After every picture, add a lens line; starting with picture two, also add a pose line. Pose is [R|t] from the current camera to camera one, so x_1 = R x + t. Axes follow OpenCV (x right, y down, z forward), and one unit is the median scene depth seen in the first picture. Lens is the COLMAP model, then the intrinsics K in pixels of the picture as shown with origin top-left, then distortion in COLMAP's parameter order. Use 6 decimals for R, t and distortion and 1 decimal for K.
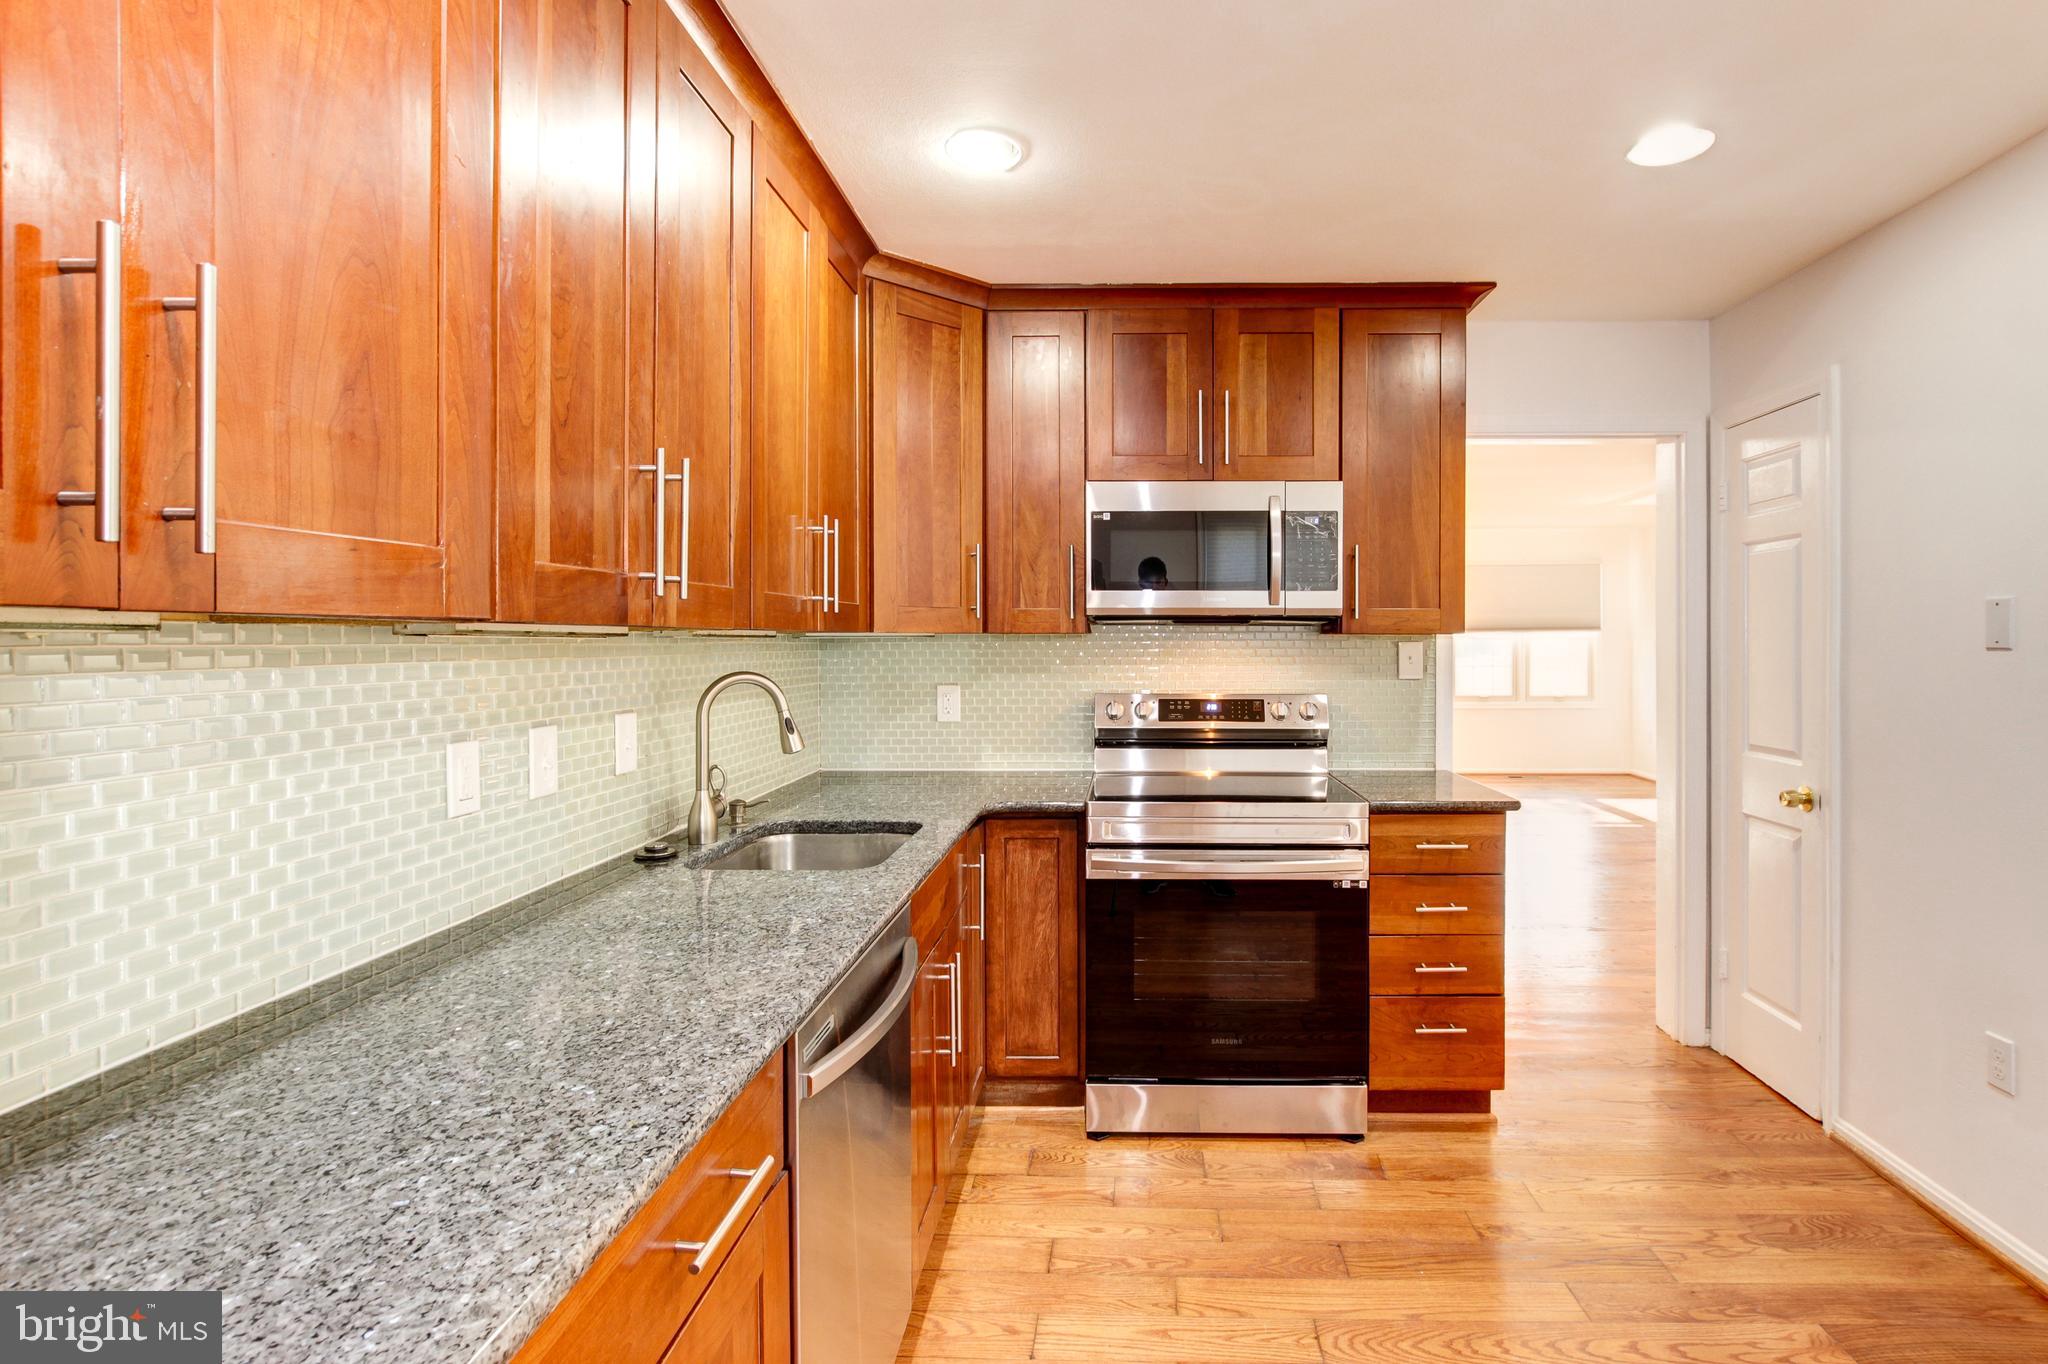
lens RADIAL K [[990.3, 0, 1081.9], [0, 990.3, 645.3], [0, 0, 1]] dist [0.005977, -0.000634]
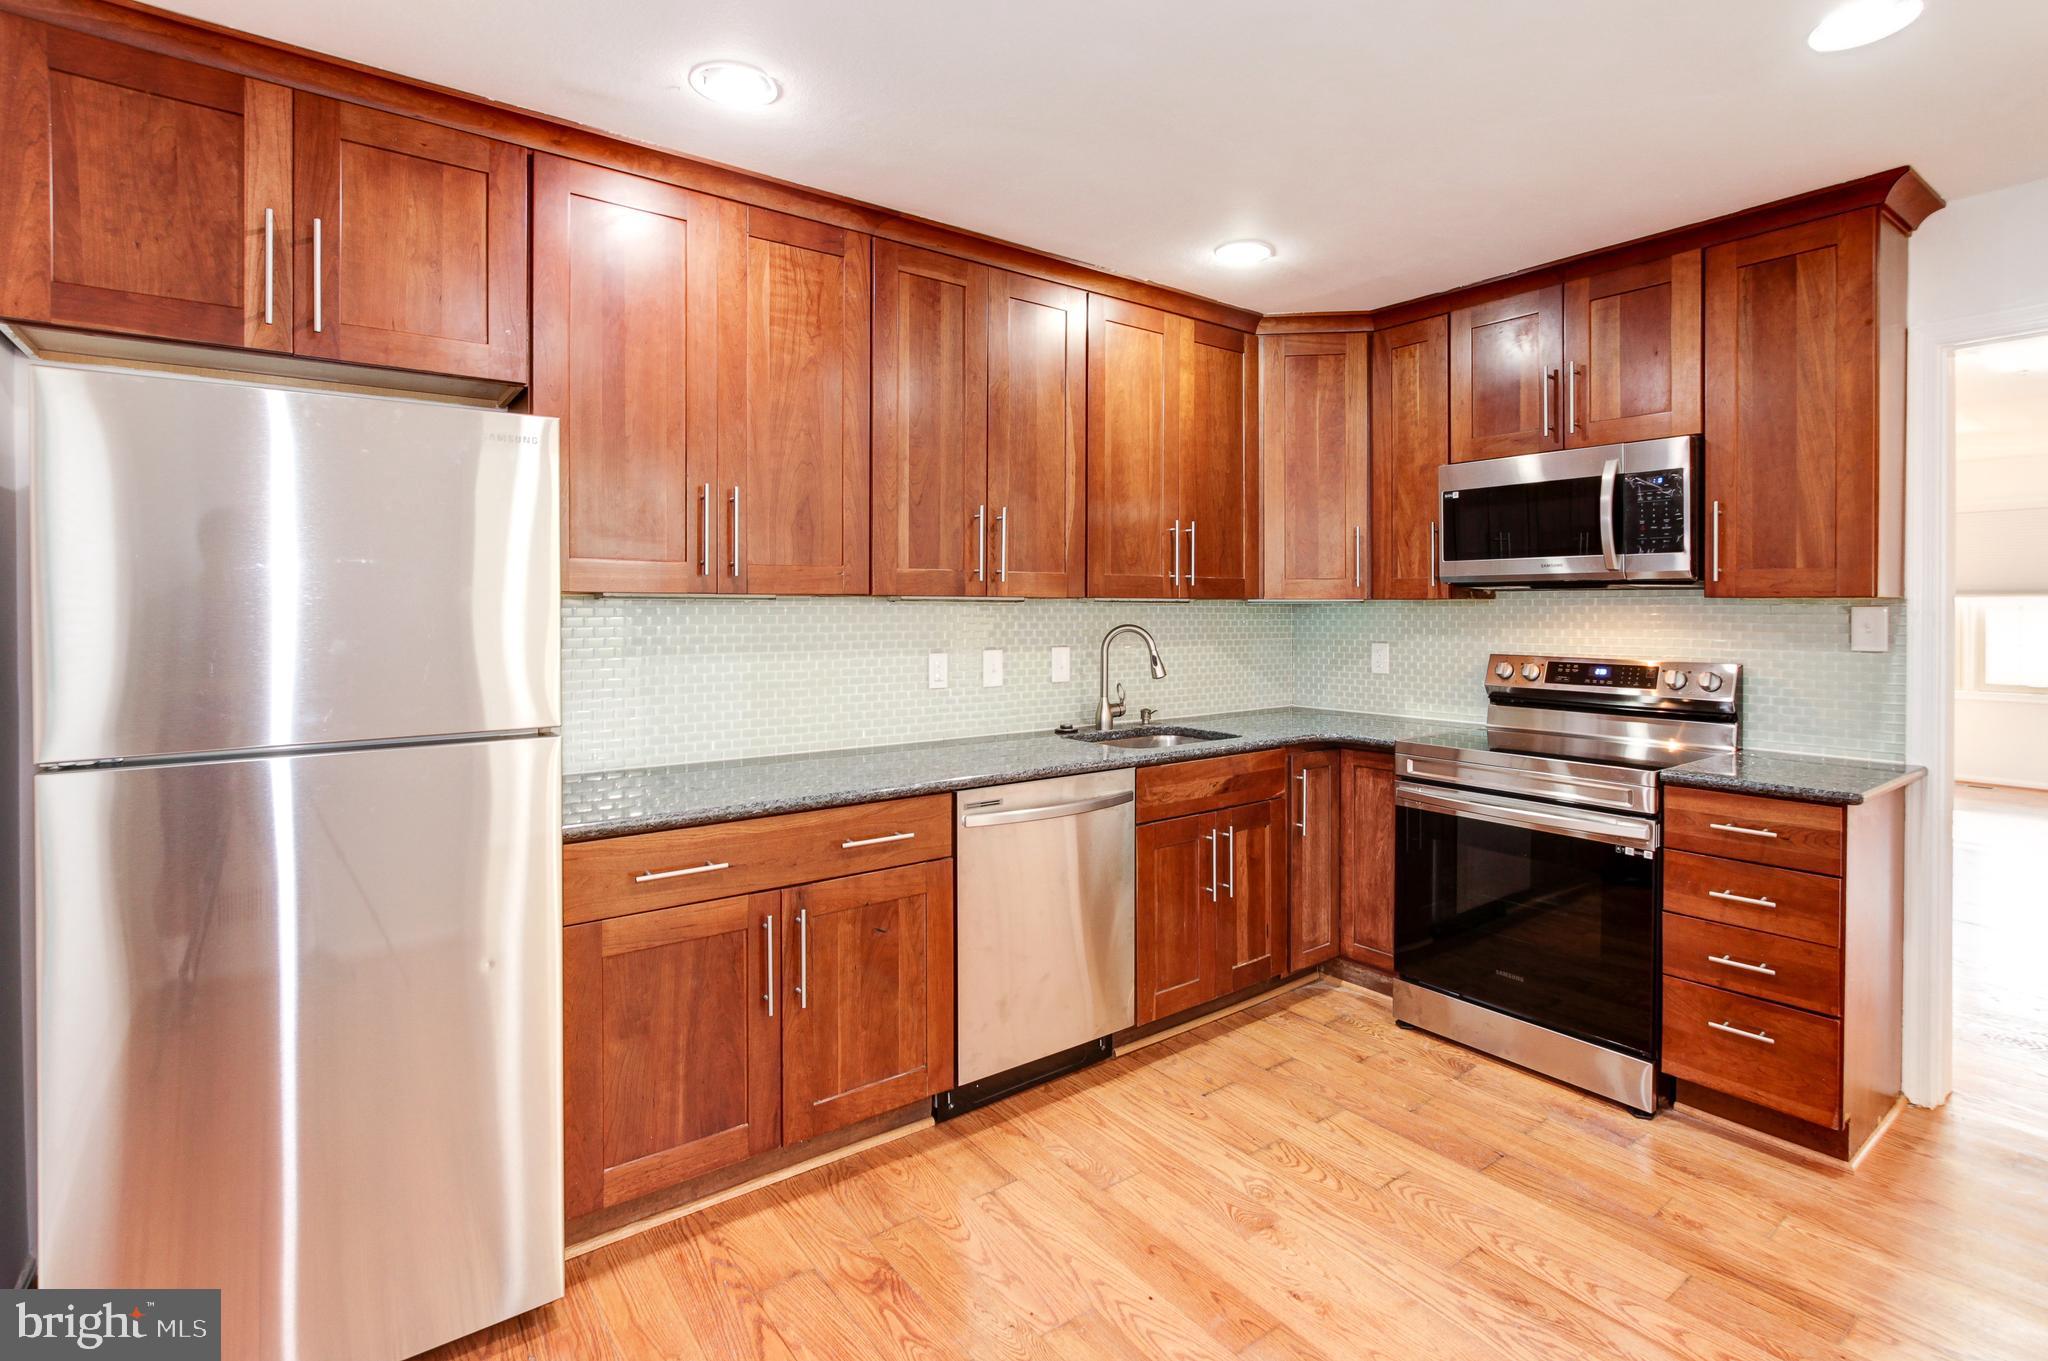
lens RADIAL K [[990.3, 0, 1065.8], [0, 990.3, 609.4], [0, 0, 1]] dist [0.005977, -0.000634]
pose [[0.632692, 0.002204, -0.774401, 0.647373], [-0.005163, 0.999986, -0.001372, 0.004185], [0.774387, 0.004866, 0.632694, -0.056751]]
